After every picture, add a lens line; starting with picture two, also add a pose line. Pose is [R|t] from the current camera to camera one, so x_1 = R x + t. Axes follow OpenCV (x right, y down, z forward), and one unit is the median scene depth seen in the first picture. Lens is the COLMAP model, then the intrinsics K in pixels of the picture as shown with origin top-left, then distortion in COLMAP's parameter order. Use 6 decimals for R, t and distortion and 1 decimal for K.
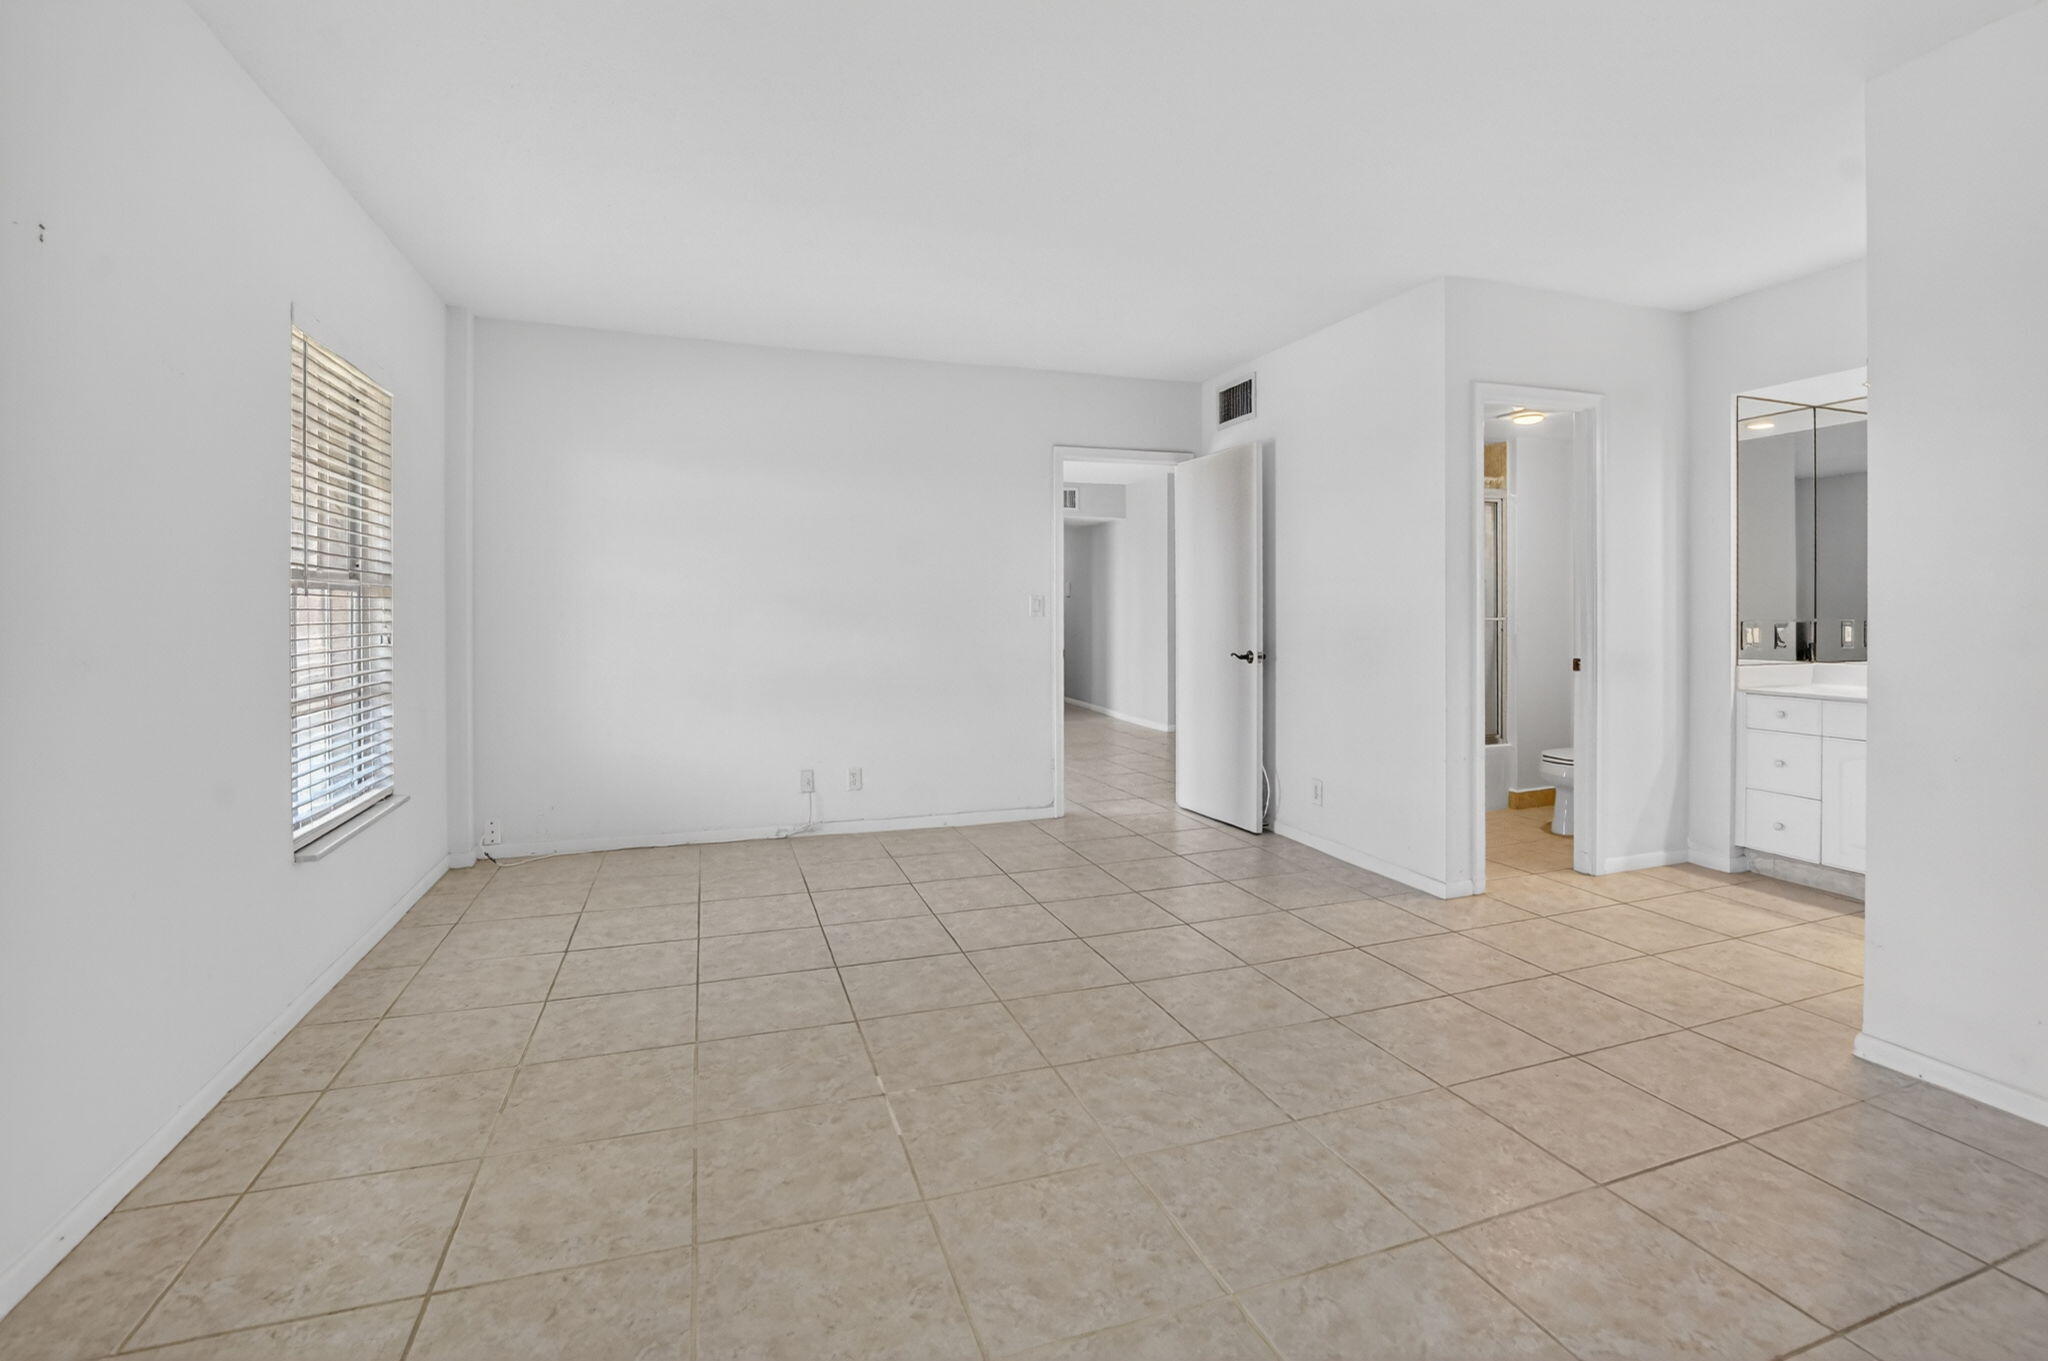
lens RADIAL K [[921.1, 0, 1009.4], [0, 921.1, 614.0], [0, 0, 1]] dist [-0.021109, -0.000140]
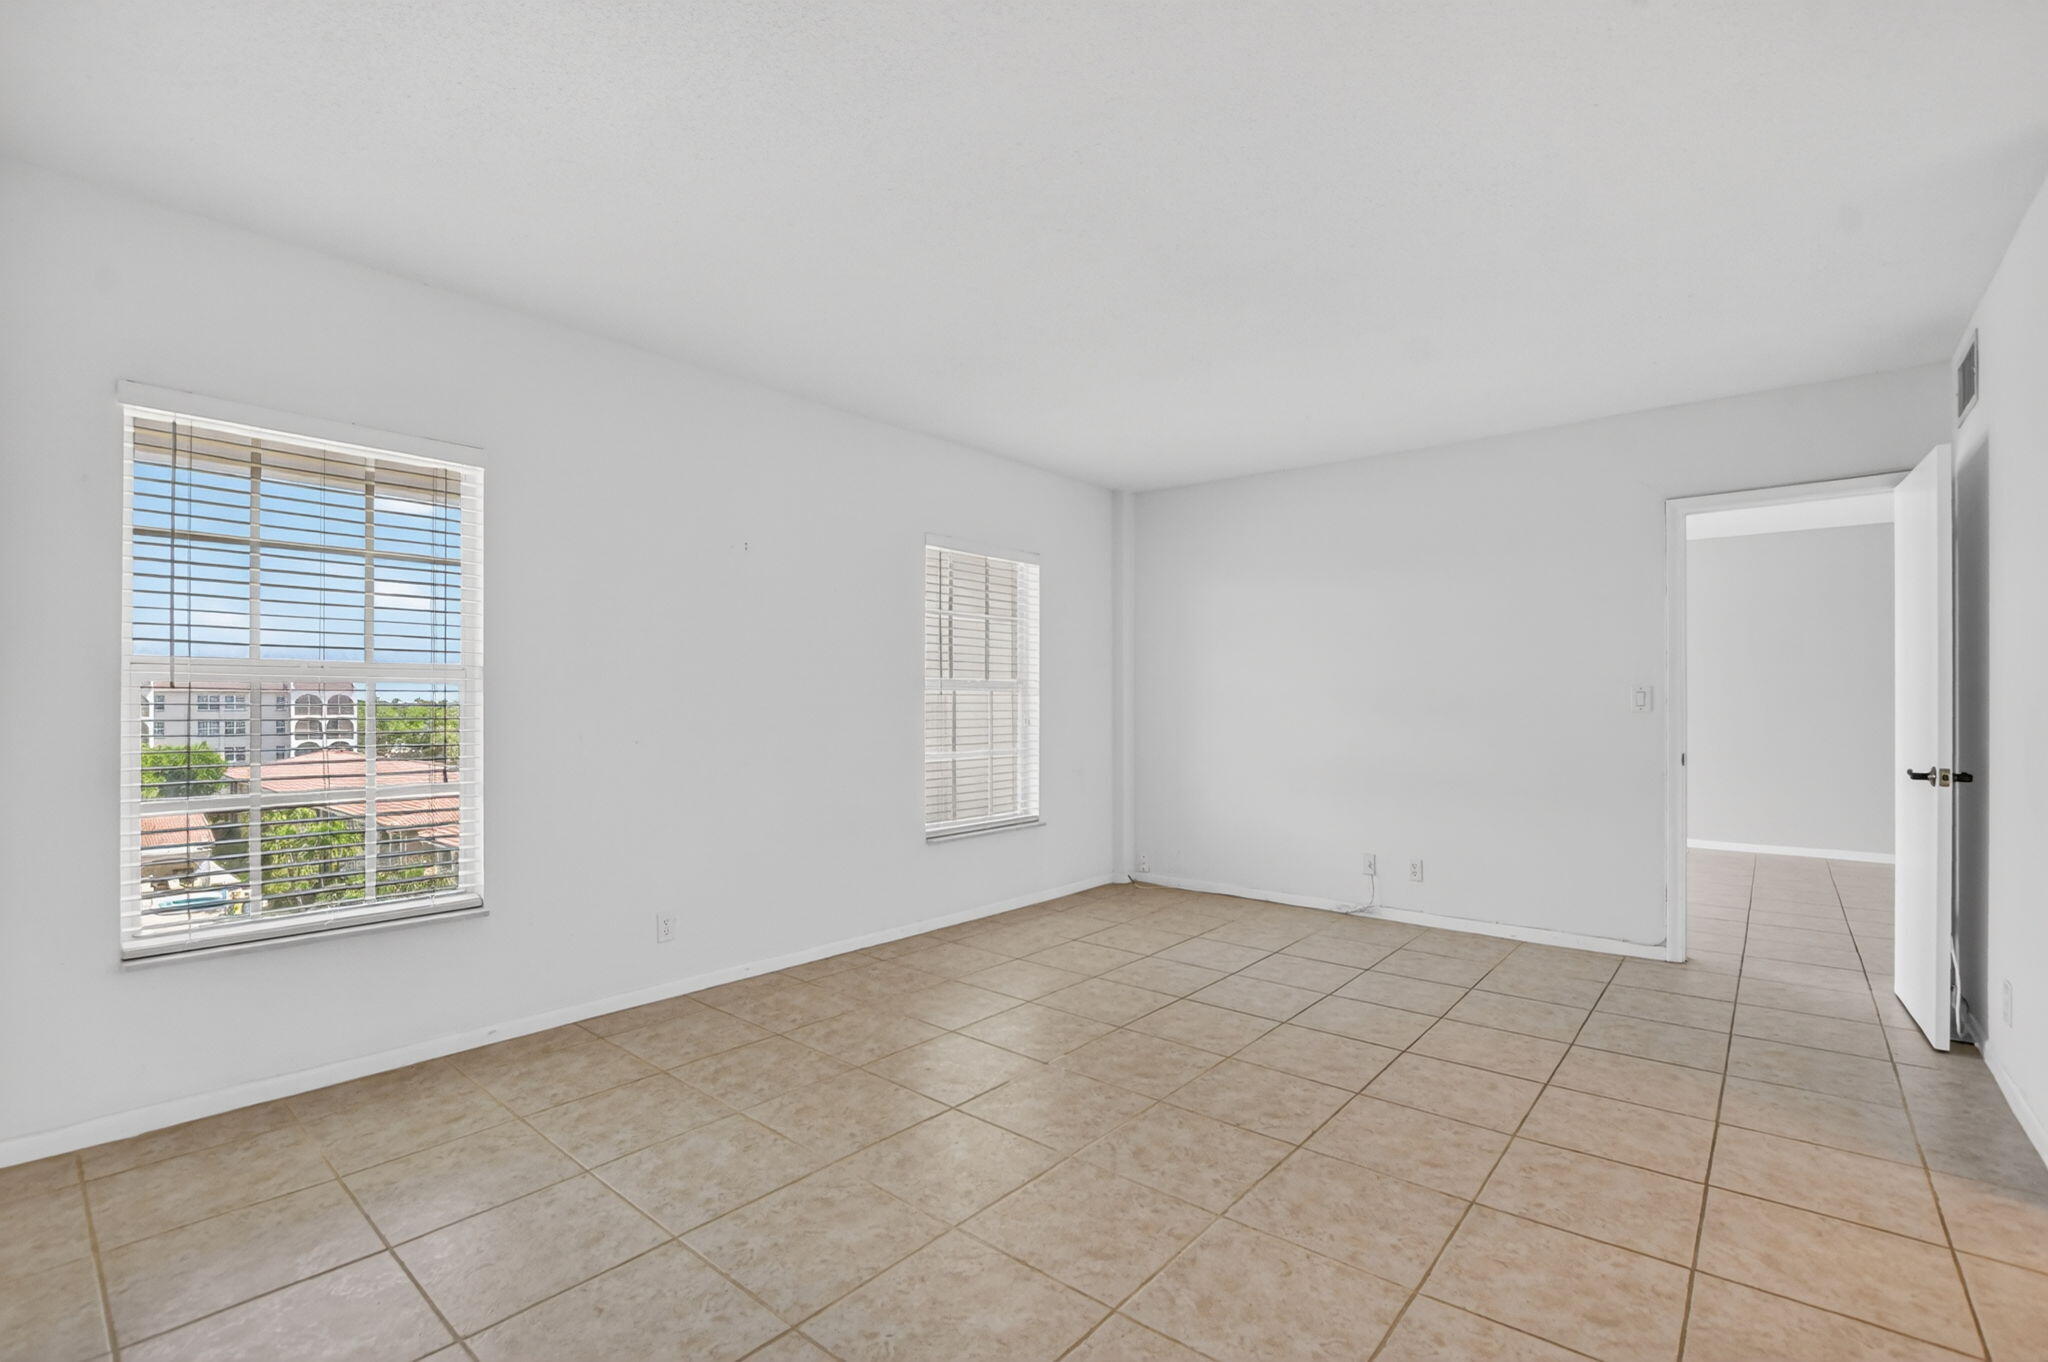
lens RADIAL K [[887.5, 0, 1038.6], [0, 887.5, 728.4], [0, 0, 1]] dist [-0.030180, 0.000428]
pose [[0.524398, 0.024529, -0.851120, 0.723209], [-0.001770, 0.999614, 0.027718, -0.005100], [0.851471, -0.013029, 0.524239, 0.234550]]
